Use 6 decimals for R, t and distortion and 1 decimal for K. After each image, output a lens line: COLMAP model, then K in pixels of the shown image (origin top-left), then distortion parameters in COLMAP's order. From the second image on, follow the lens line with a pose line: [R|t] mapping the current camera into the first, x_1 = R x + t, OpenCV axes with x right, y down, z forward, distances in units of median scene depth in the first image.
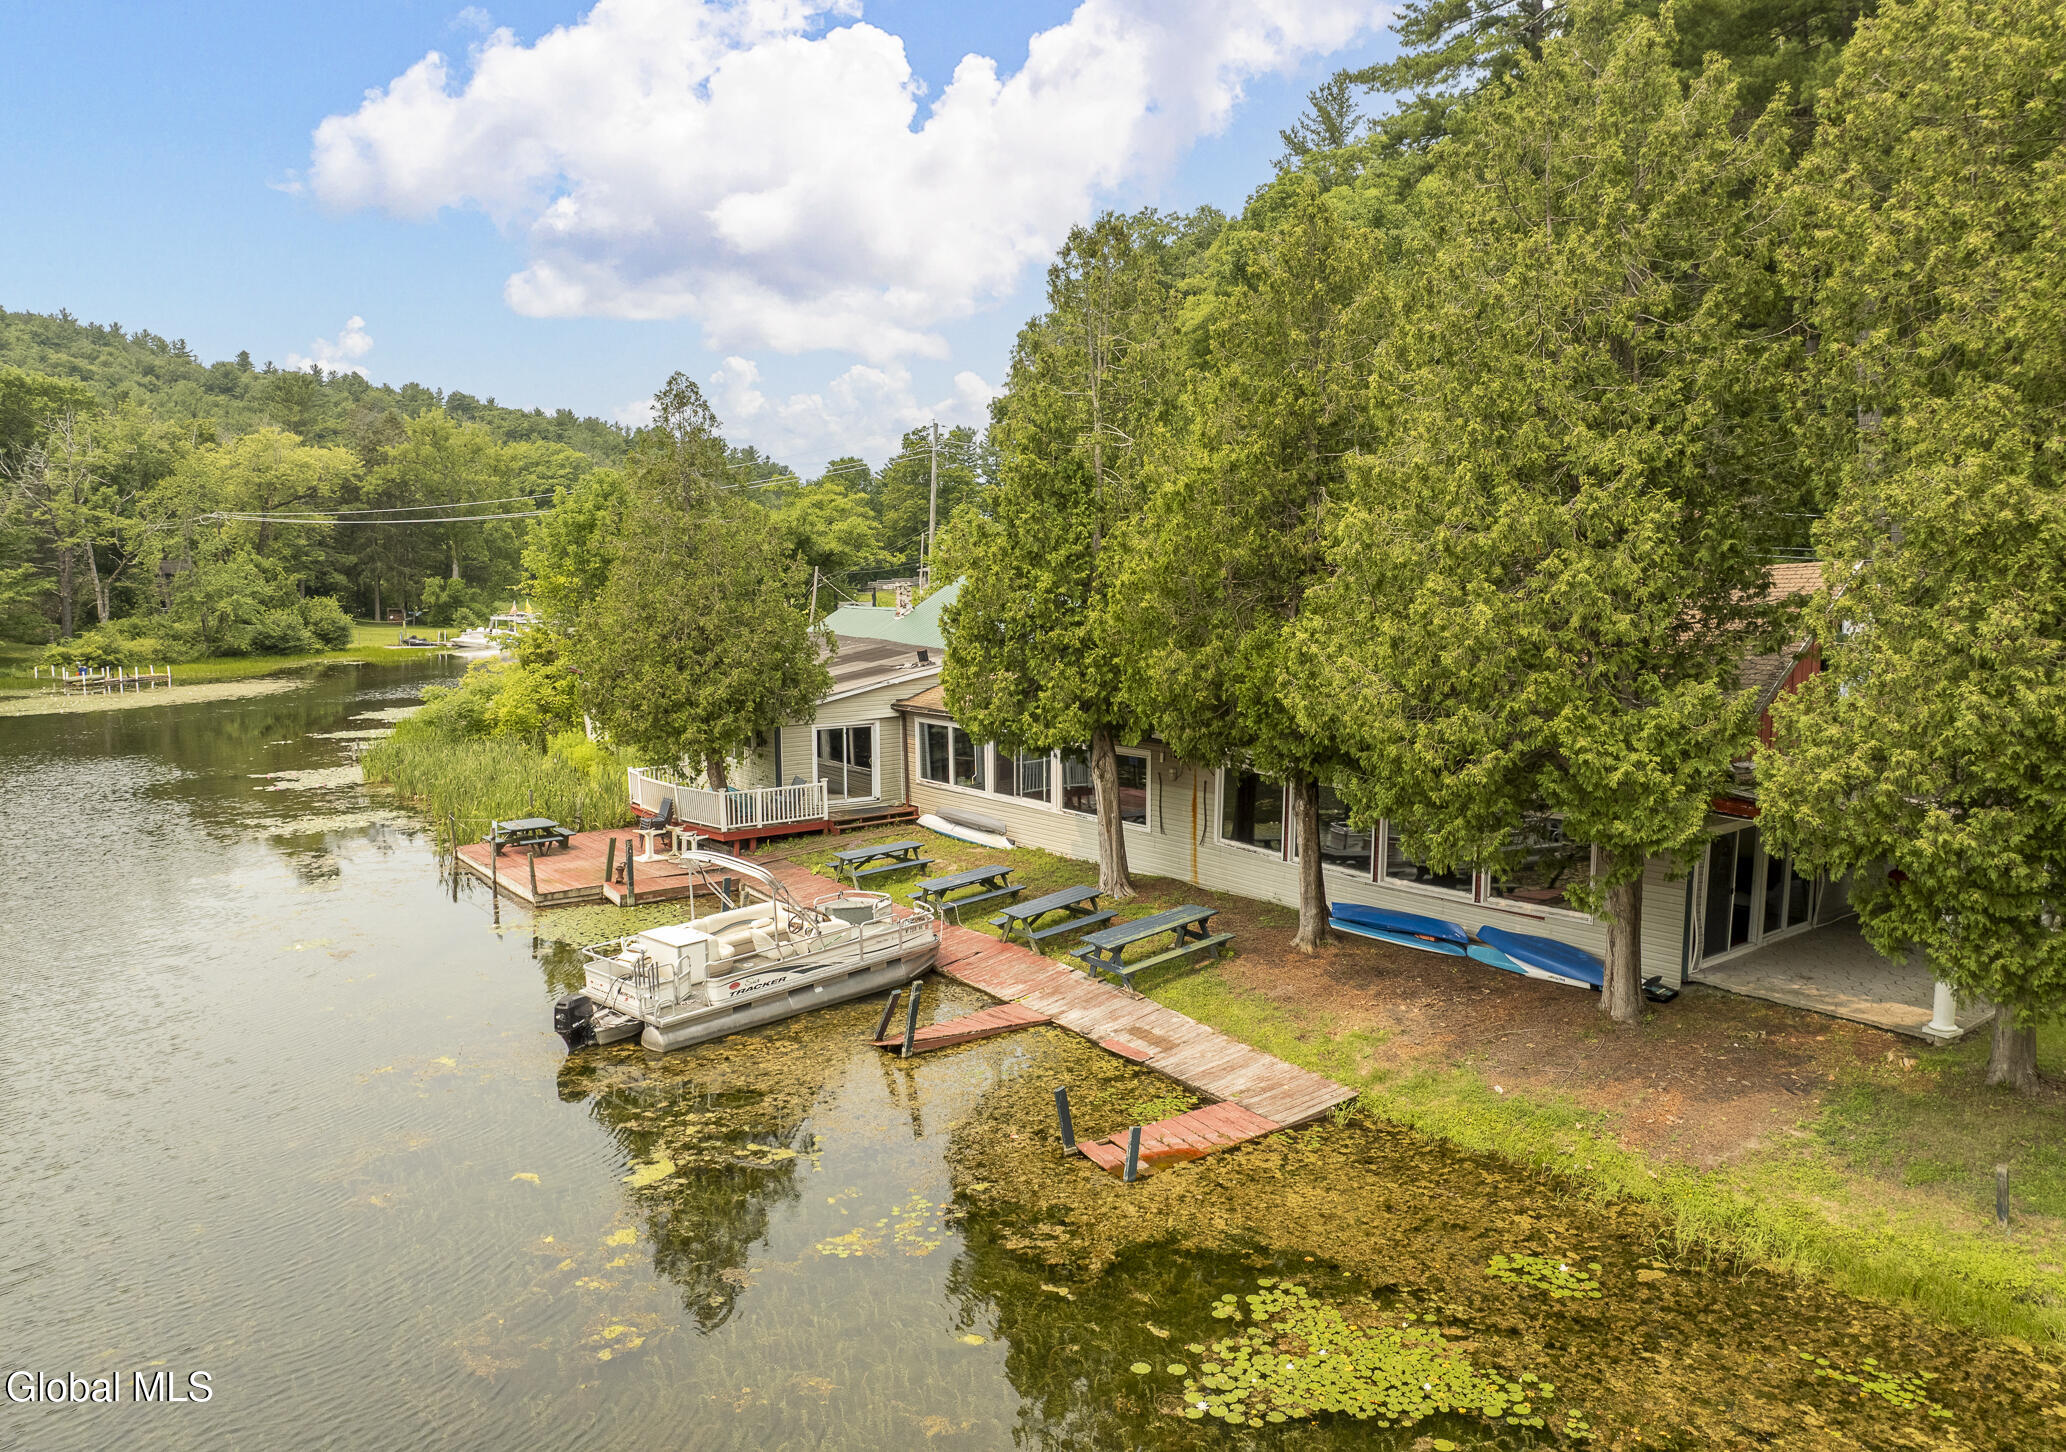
lens RADIAL K [[1455.9, 0, 1033.0], [0, 1455.9, 726.0], [0, 0, 1]] dist [-0.058277, 0.038361]
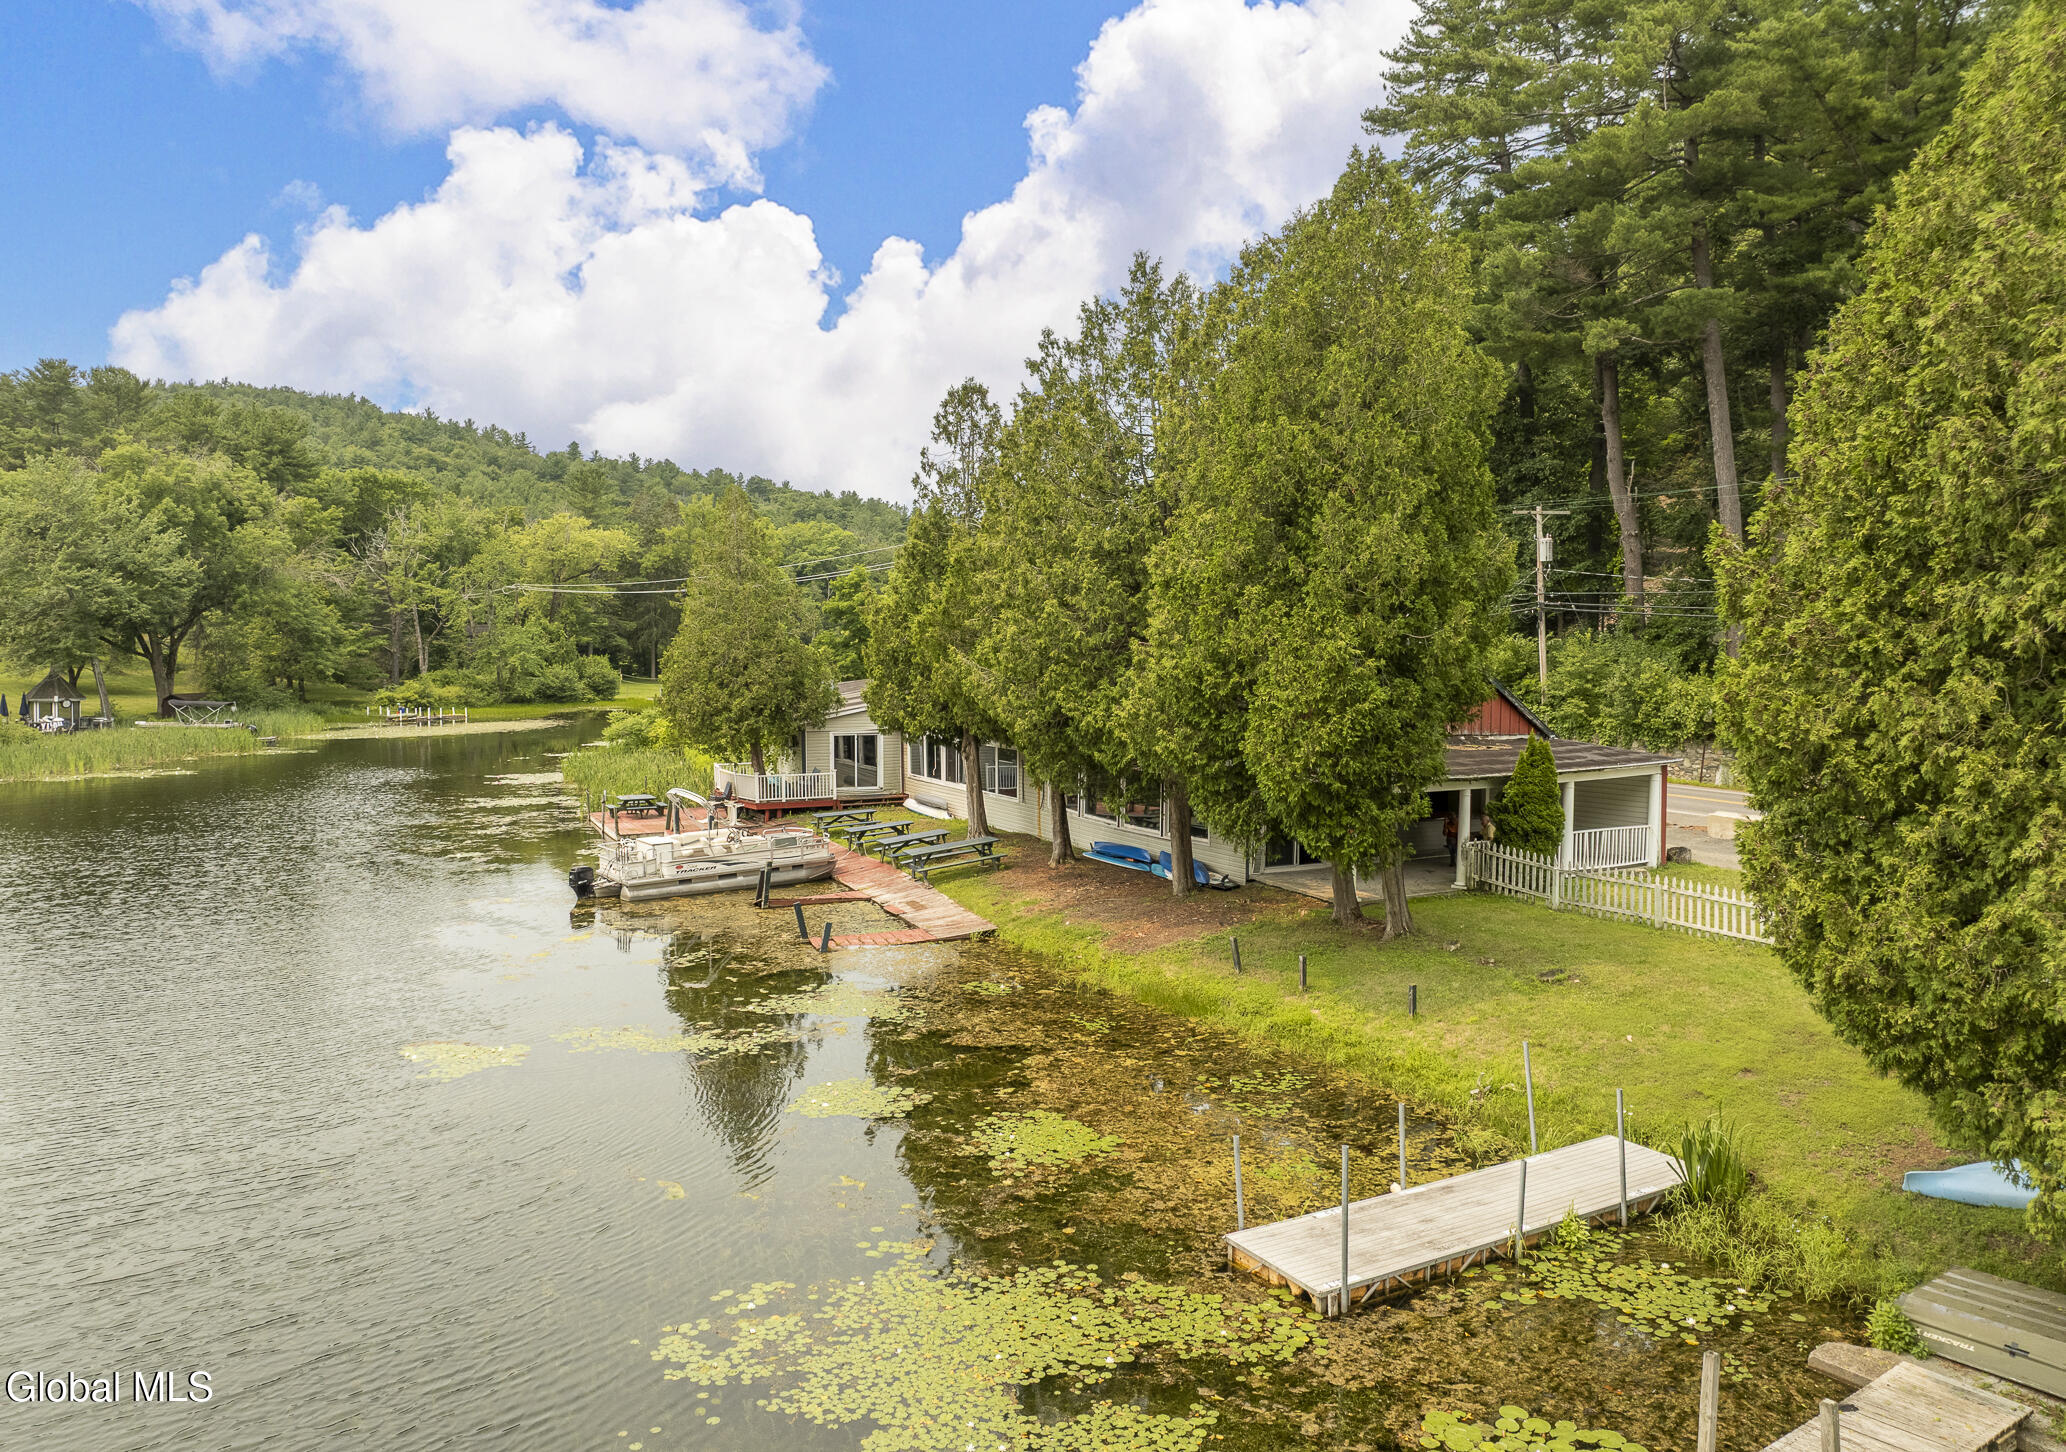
lens RADIAL K [[1421.5, 0, 1033.0], [0, 1421.5, 726.0], [0, 0, 1]] dist [-0.038806, -0.000927]
pose [[0.983055, 0.016081, -0.182604, 0.101074], [-0.024869, 0.998635, -0.045936, 0.017989], [0.181616, 0.049698, 0.982113, -0.106616]]
